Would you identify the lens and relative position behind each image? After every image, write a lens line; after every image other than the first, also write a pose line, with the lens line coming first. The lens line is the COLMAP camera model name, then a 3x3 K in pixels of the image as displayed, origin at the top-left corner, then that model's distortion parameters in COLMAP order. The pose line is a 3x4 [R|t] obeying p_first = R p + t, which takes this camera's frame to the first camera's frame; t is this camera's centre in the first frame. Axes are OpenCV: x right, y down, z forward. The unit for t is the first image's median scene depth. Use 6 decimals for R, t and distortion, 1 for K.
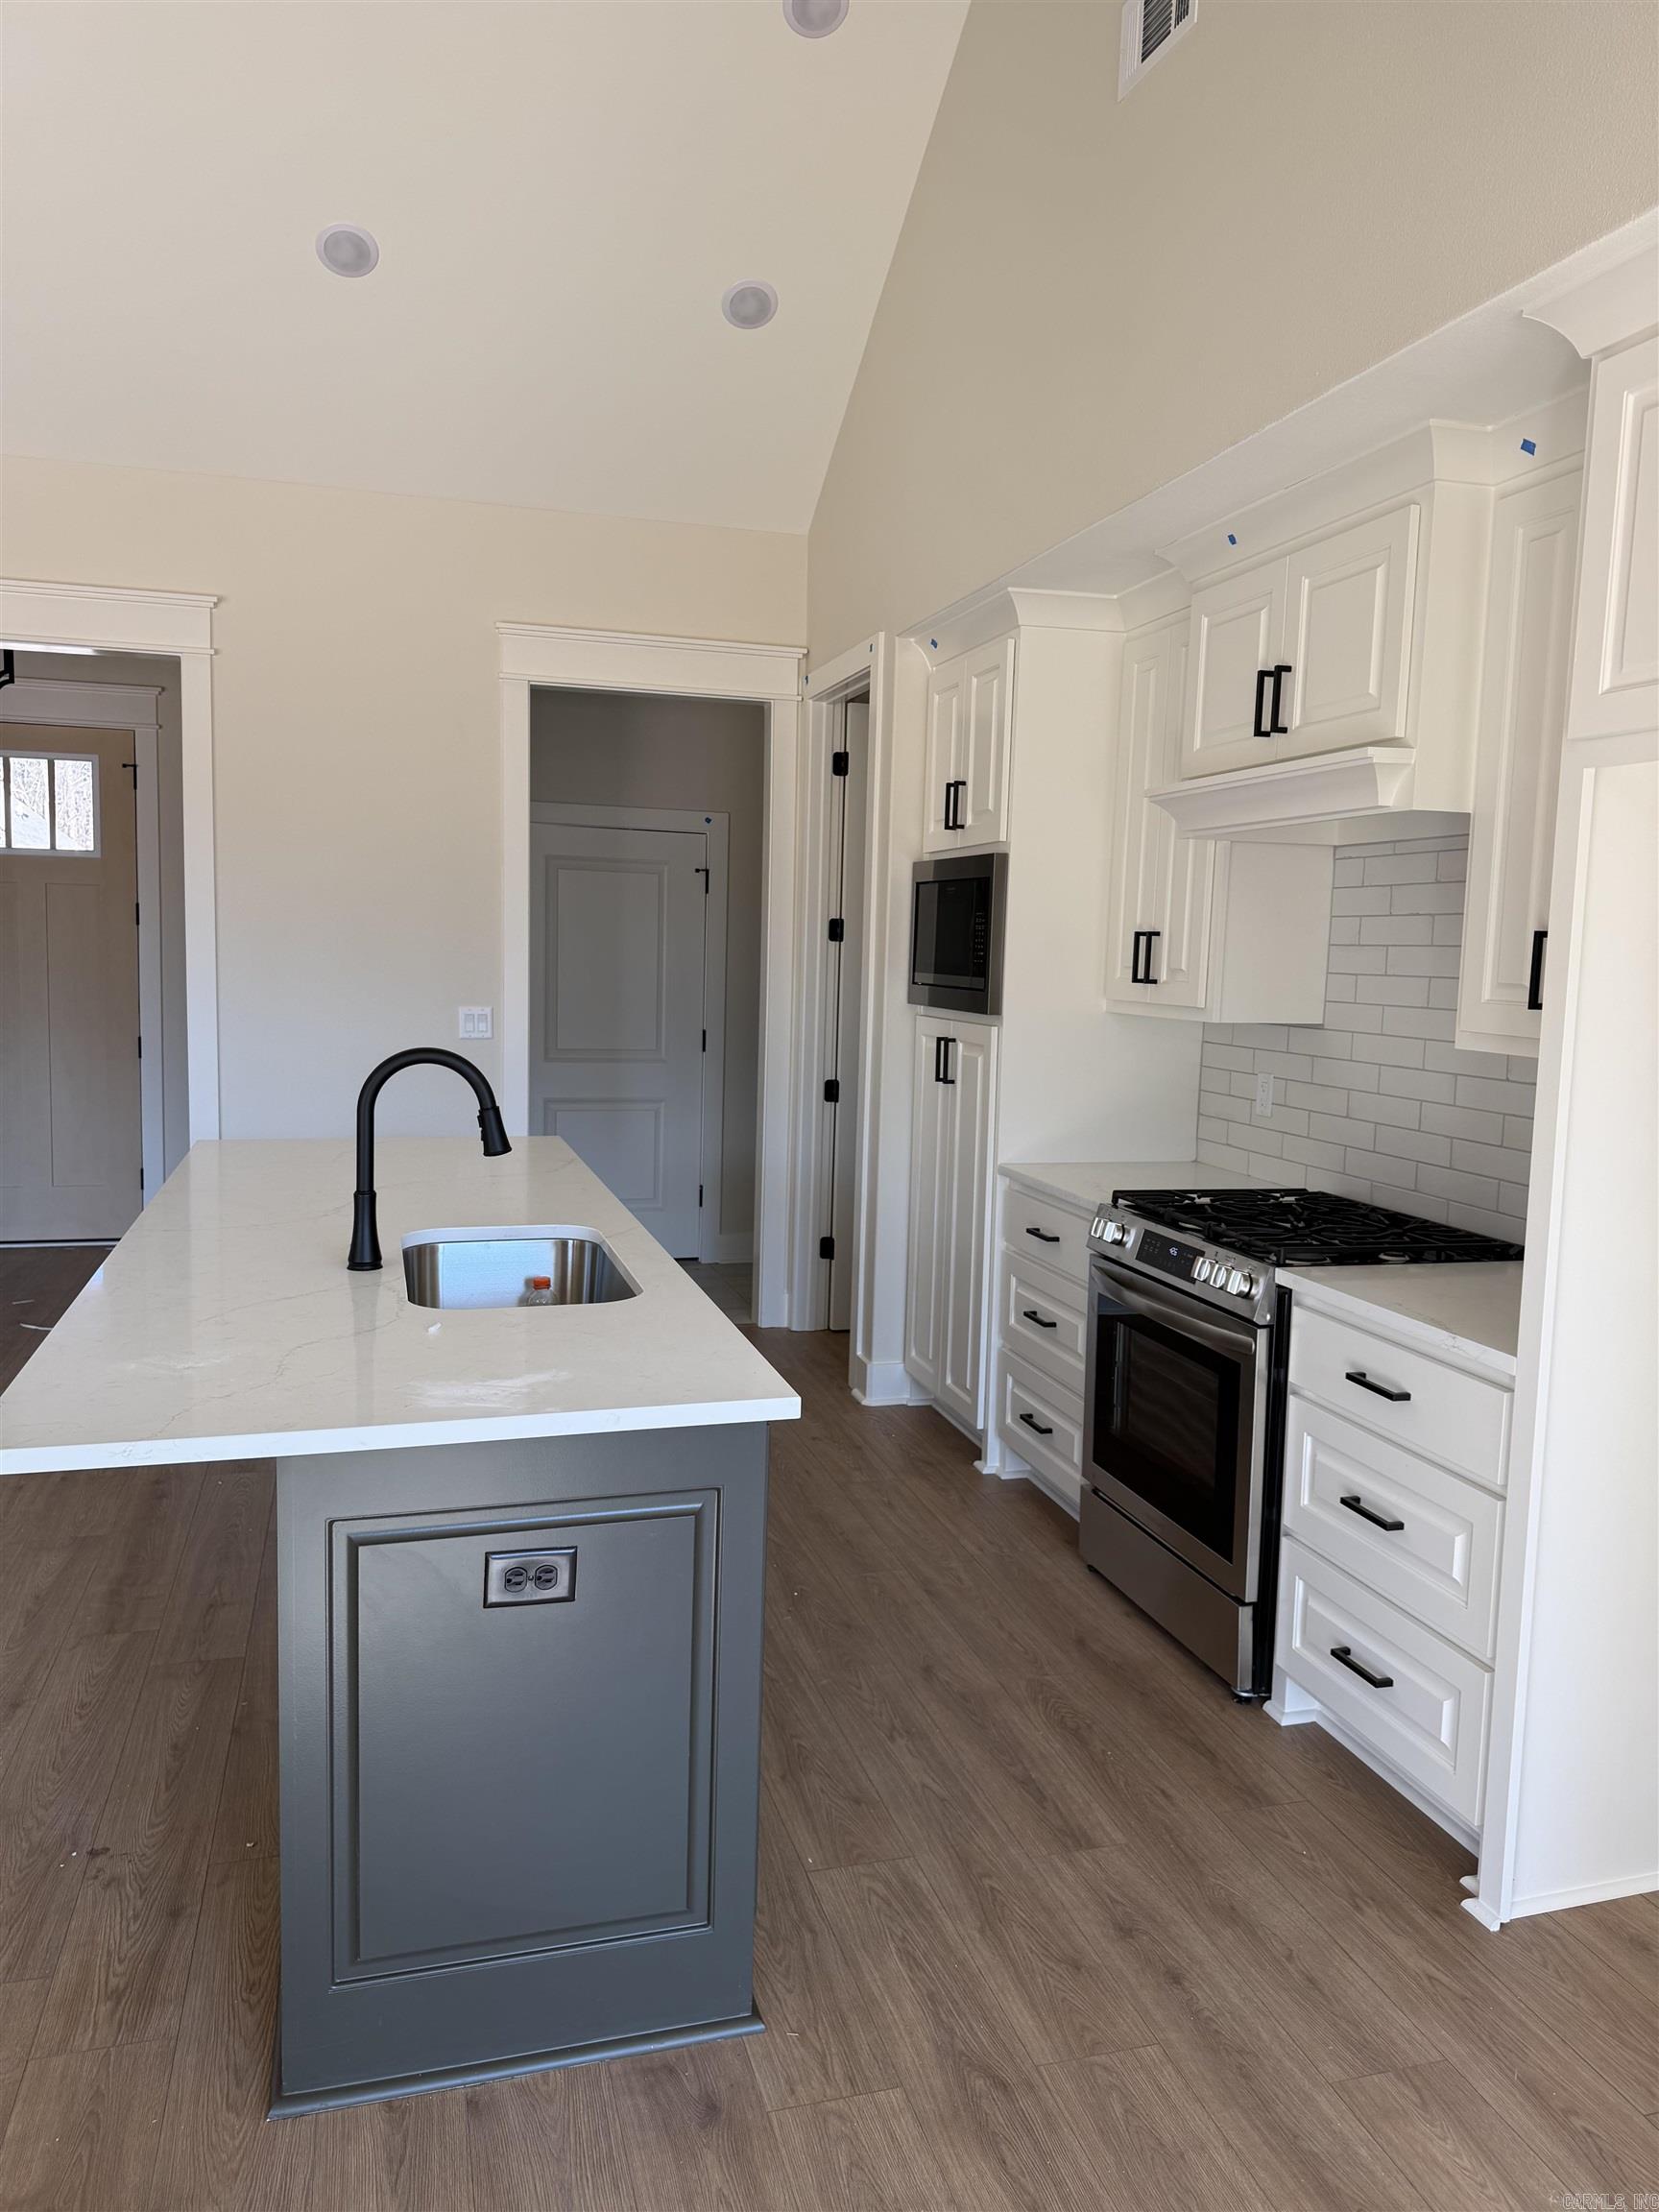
lens RADIAL K [[1570.7, 0, 838.9], [0, 1570.7, 1121.6], [0, 0, 1]] dist [0.067547, -0.072282]
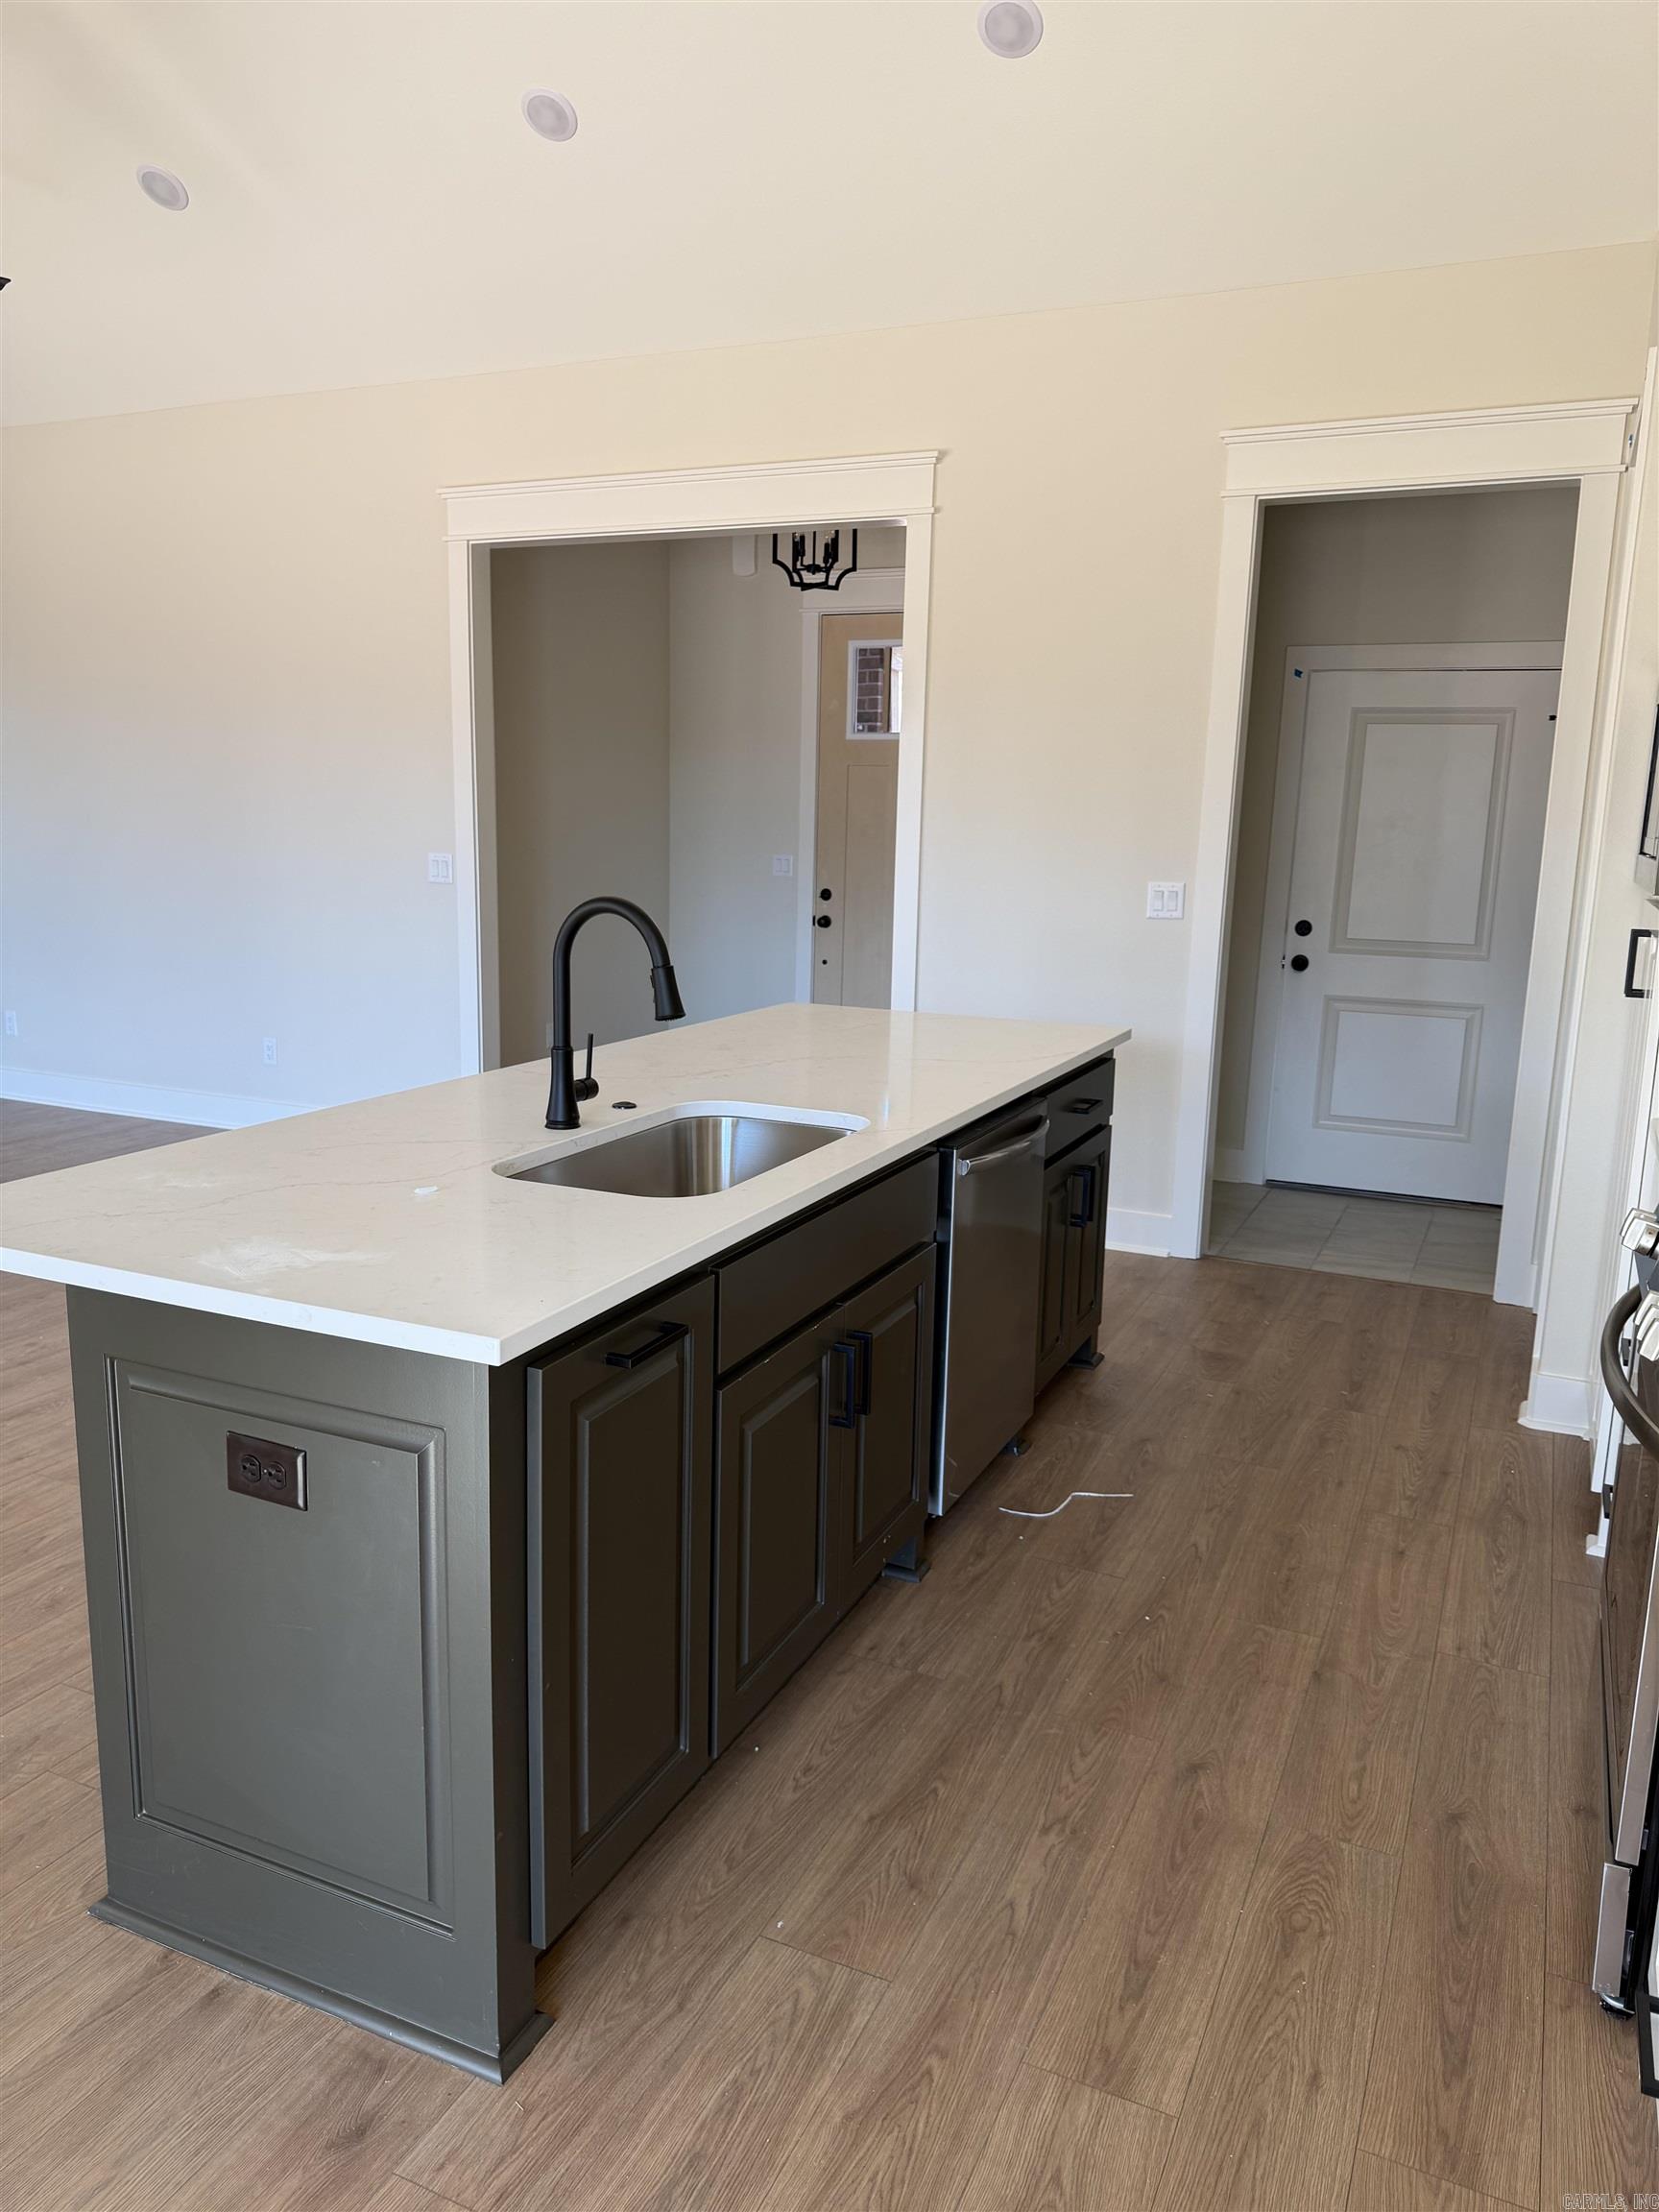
lens RADIAL K [[1570.7, 0, 830.0], [0, 1570.7, 1117.6], [0, 0, 1]] dist [0.067547, -0.072282]
pose [[0.755173, 0.120259, -0.644400, 0.451971], [-0.080254, 0.992594, 0.091190, -0.013358], [0.650594, -0.017149, 0.759232, 0.399993]]
